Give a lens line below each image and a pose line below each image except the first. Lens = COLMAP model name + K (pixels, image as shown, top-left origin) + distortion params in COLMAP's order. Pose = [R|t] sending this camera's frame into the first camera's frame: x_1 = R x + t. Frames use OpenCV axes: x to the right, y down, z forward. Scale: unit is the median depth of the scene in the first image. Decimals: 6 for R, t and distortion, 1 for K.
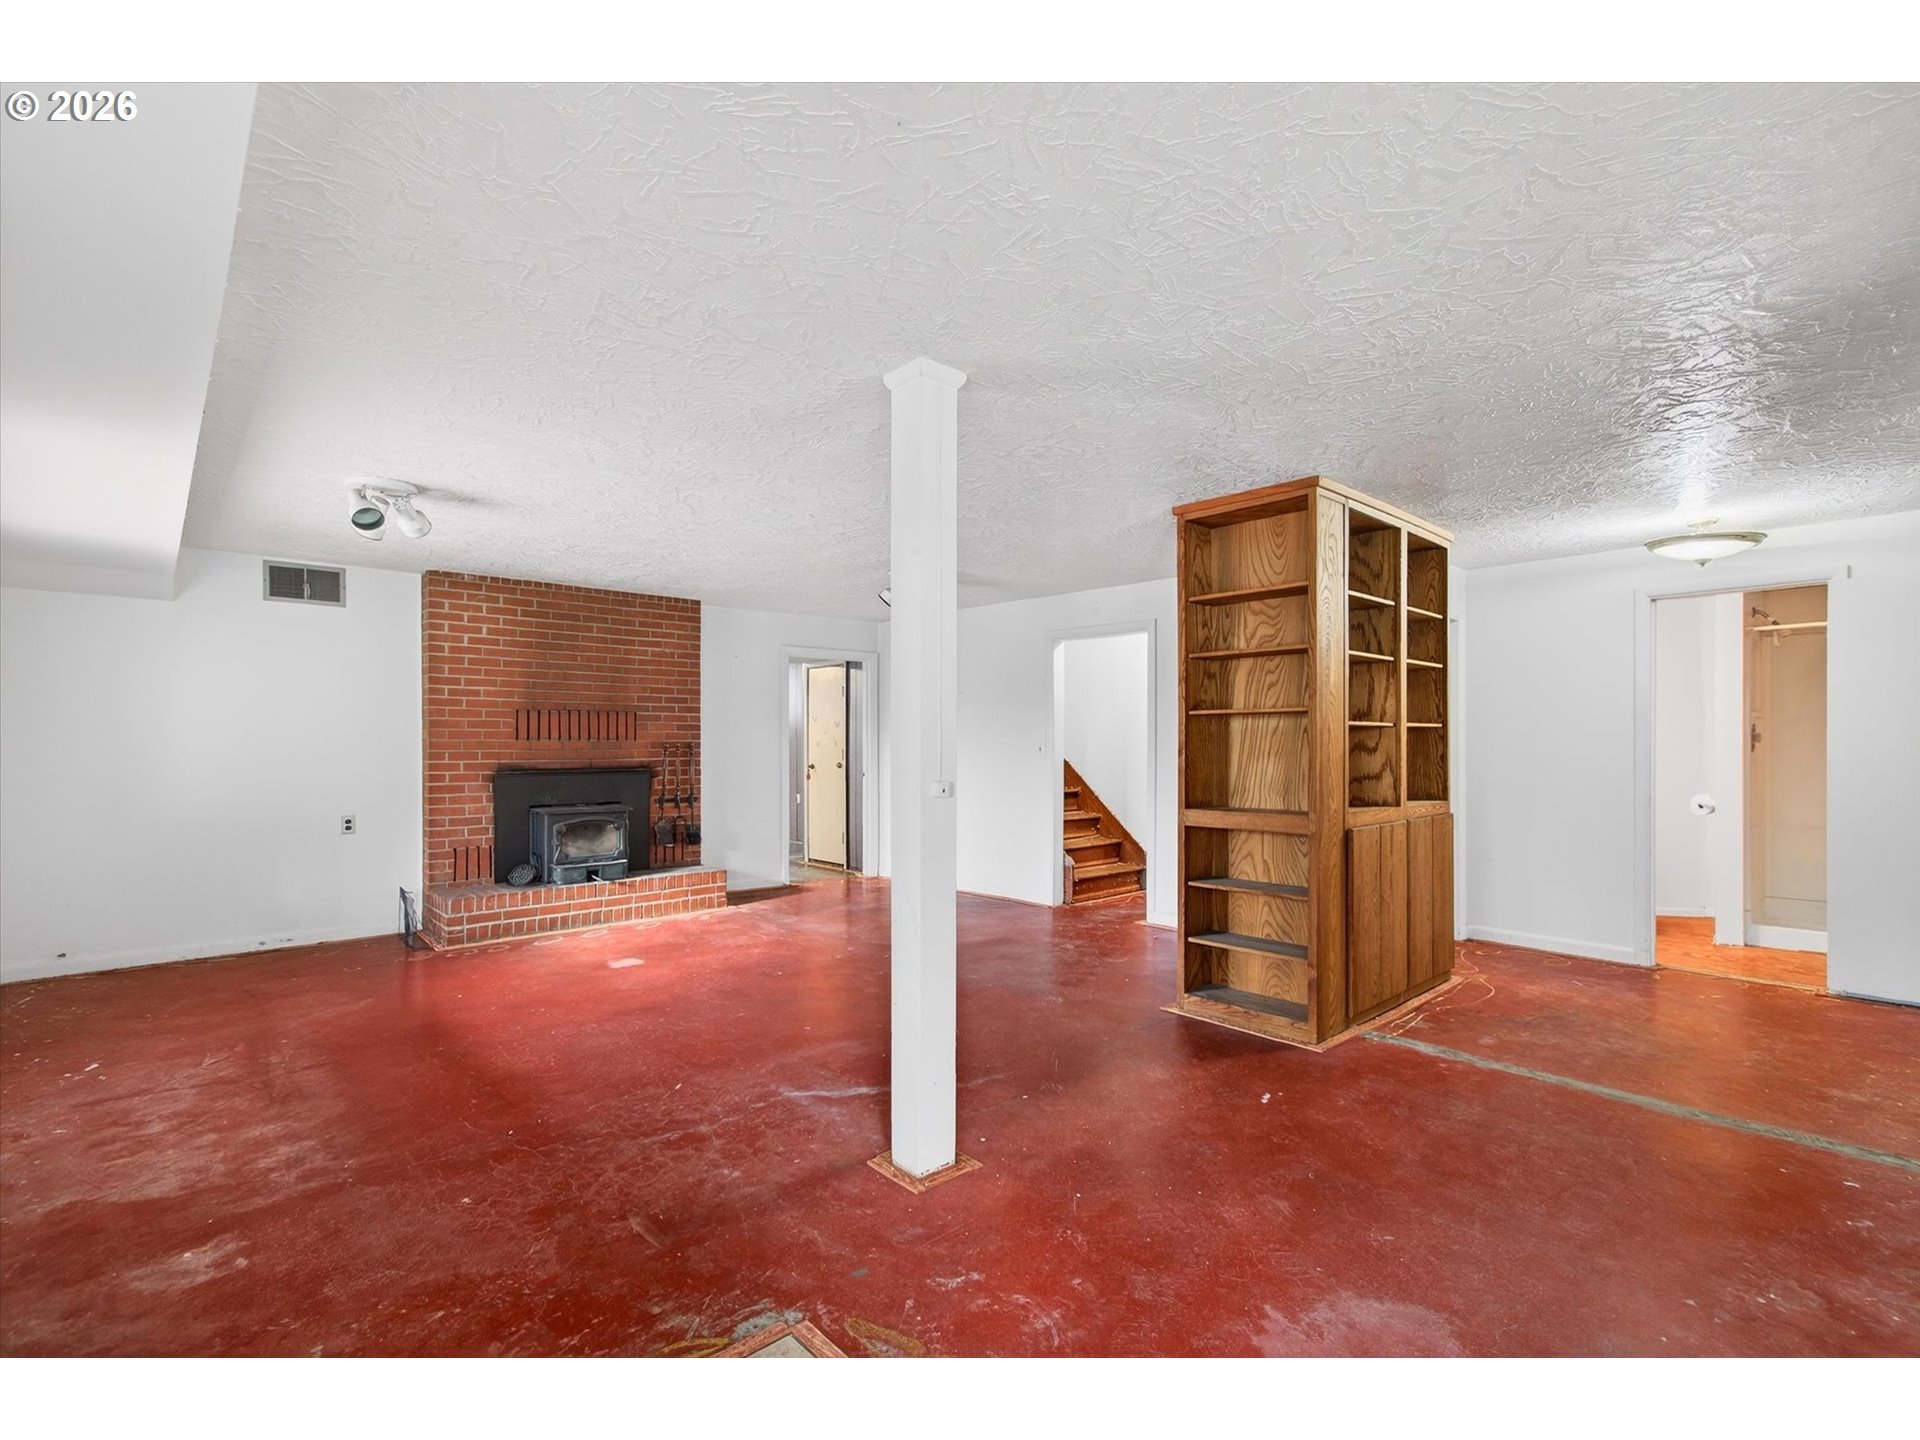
lens RADIAL K [[859.9, 0, 952.4], [0, 859.9, 734.2], [0, 0, 1]] dist [-0.000084, 0.000207]
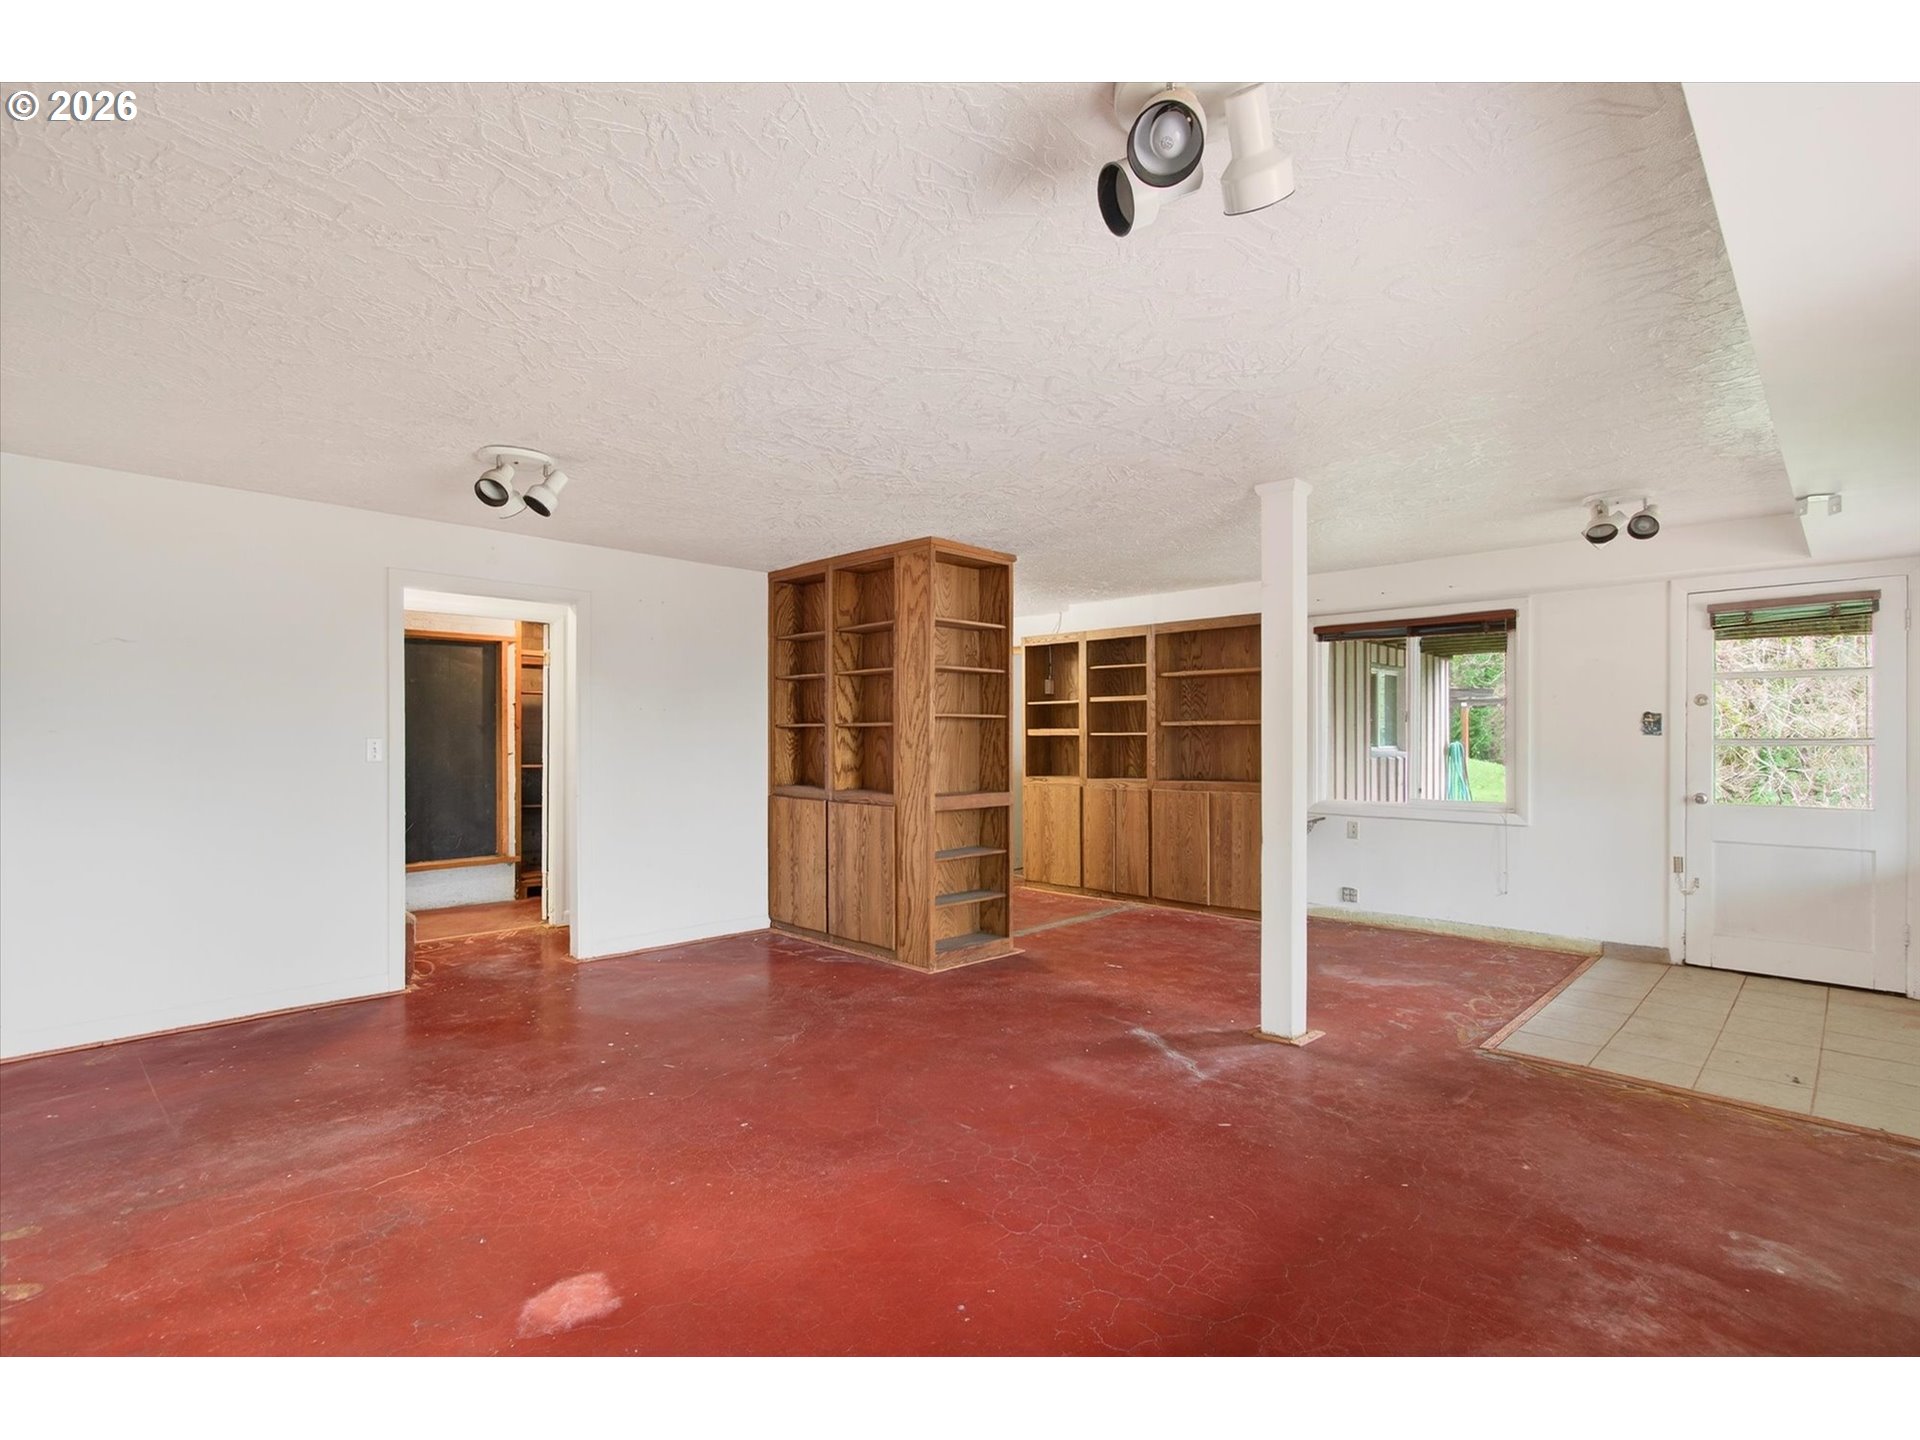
lens RADIAL K [[905.9, 0, 955.6], [0, 905.9, 739.5], [0, 0, 1]] dist [0.000151, -0.011143]
pose [[-0.026355, 0.002914, 0.999648, -1.518455], [0.000600, 0.999996, -0.002899, 0.019543], [-0.999652, 0.000523, -0.026357, 1.587538]]
